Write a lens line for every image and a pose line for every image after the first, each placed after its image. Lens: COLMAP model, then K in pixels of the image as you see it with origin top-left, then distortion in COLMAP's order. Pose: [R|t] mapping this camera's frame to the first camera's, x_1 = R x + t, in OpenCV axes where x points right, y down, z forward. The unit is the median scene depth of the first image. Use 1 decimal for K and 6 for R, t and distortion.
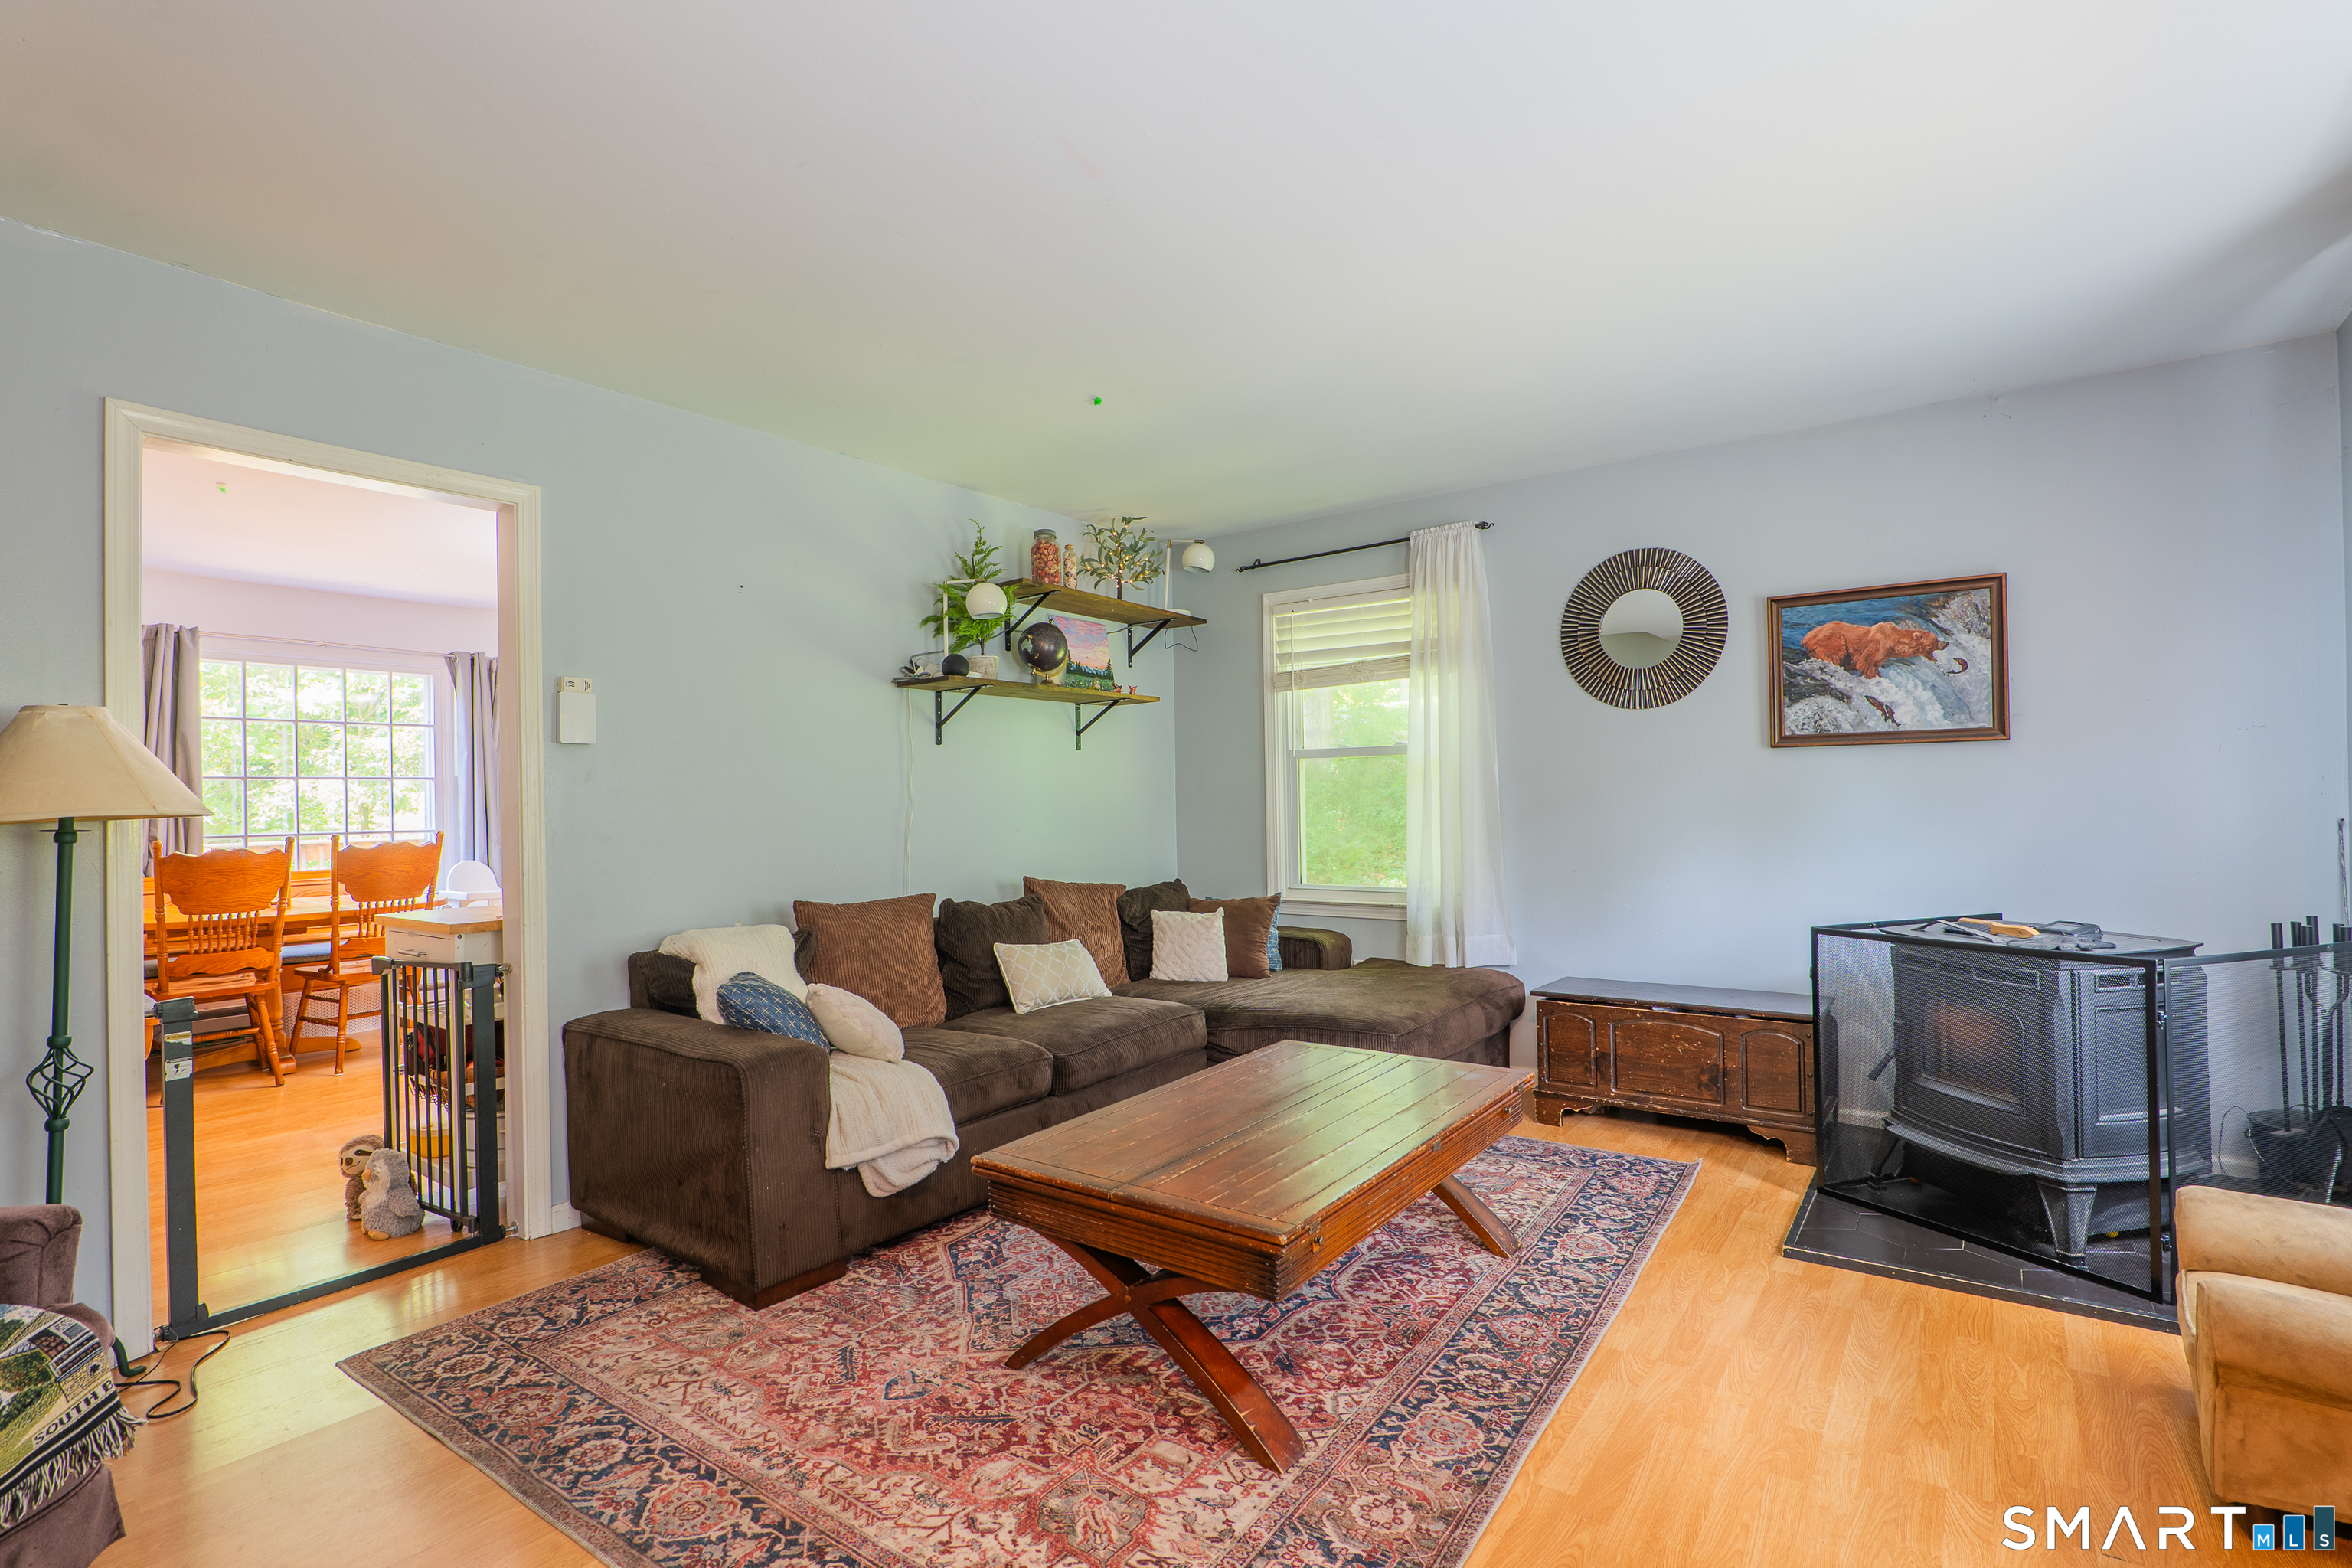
lens RADIAL K [[1097.4, 0, 1186.0], [0, 1097.4, 790.5], [0, 0, 1]] dist [-0.015965, 0.000187]
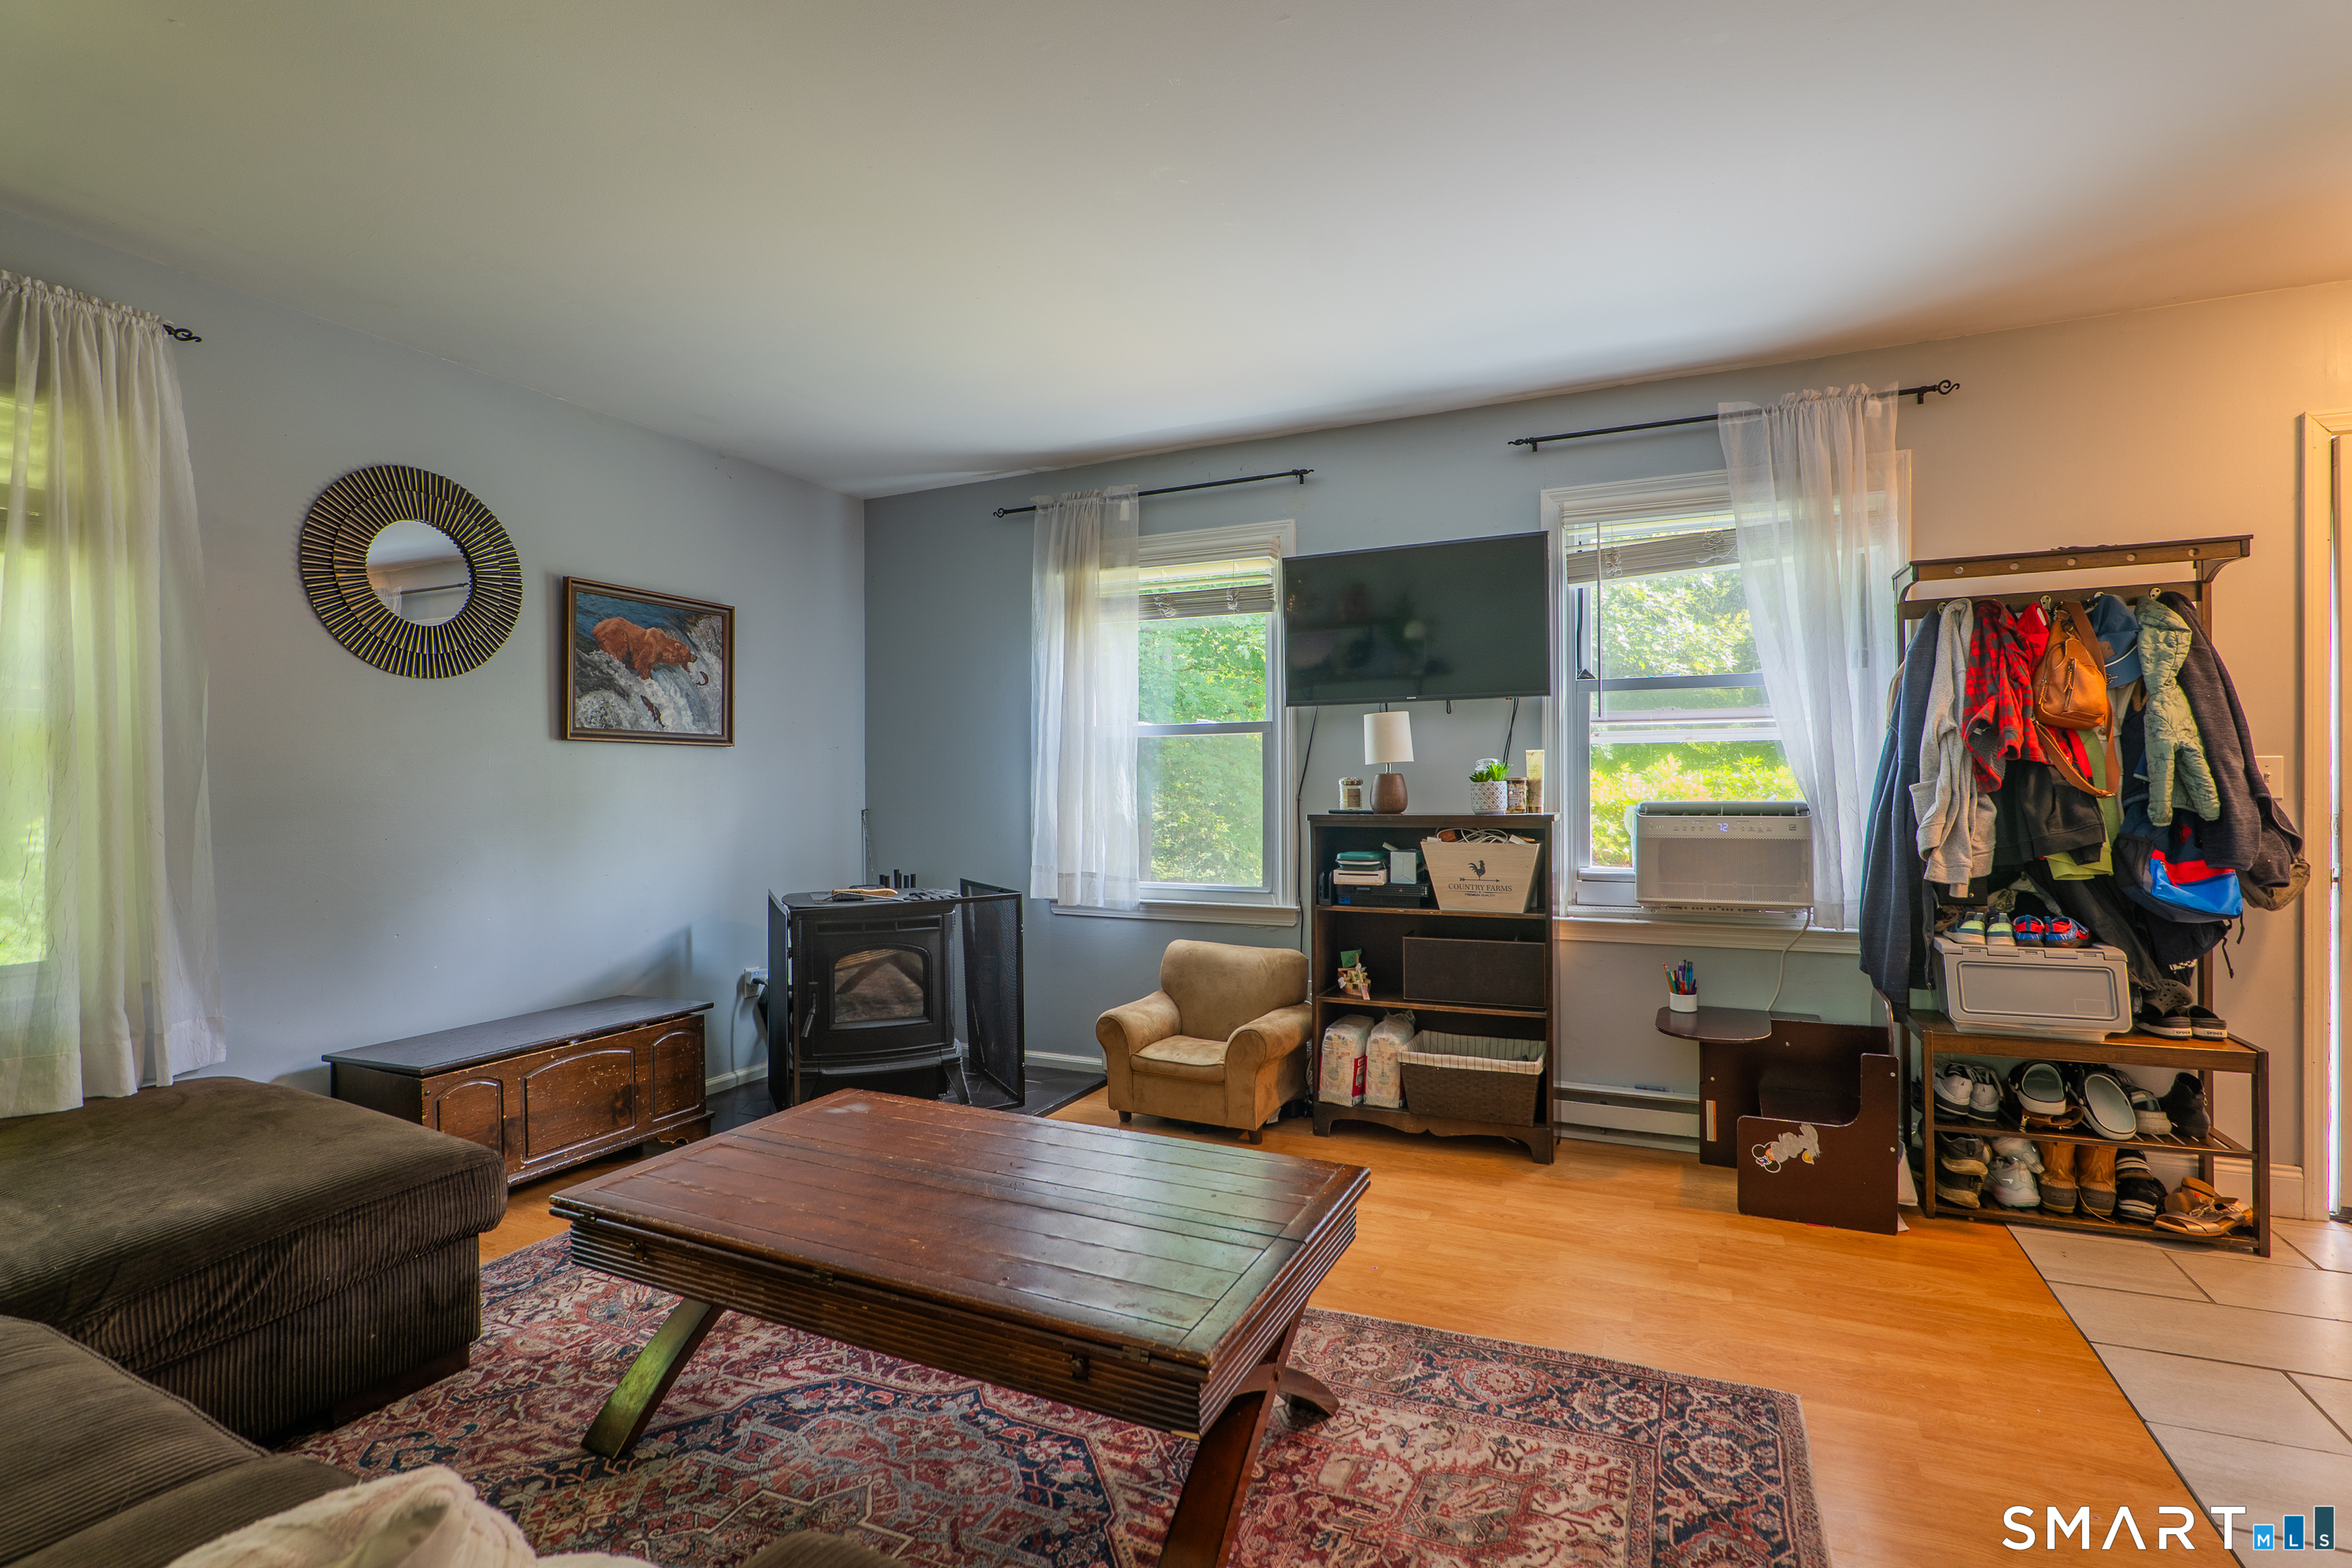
lens RADIAL K [[1097.4, 0, 1186.0], [0, 1097.4, 790.5], [0, 0, 1]] dist [-0.015965, 0.000187]
pose [[-0.189746, 0.014509, 0.981726, -0.494878], [0.002633, 0.999895, -0.014269, 0.019143], [-0.981830, -0.000123, -0.189764, 0.706062]]
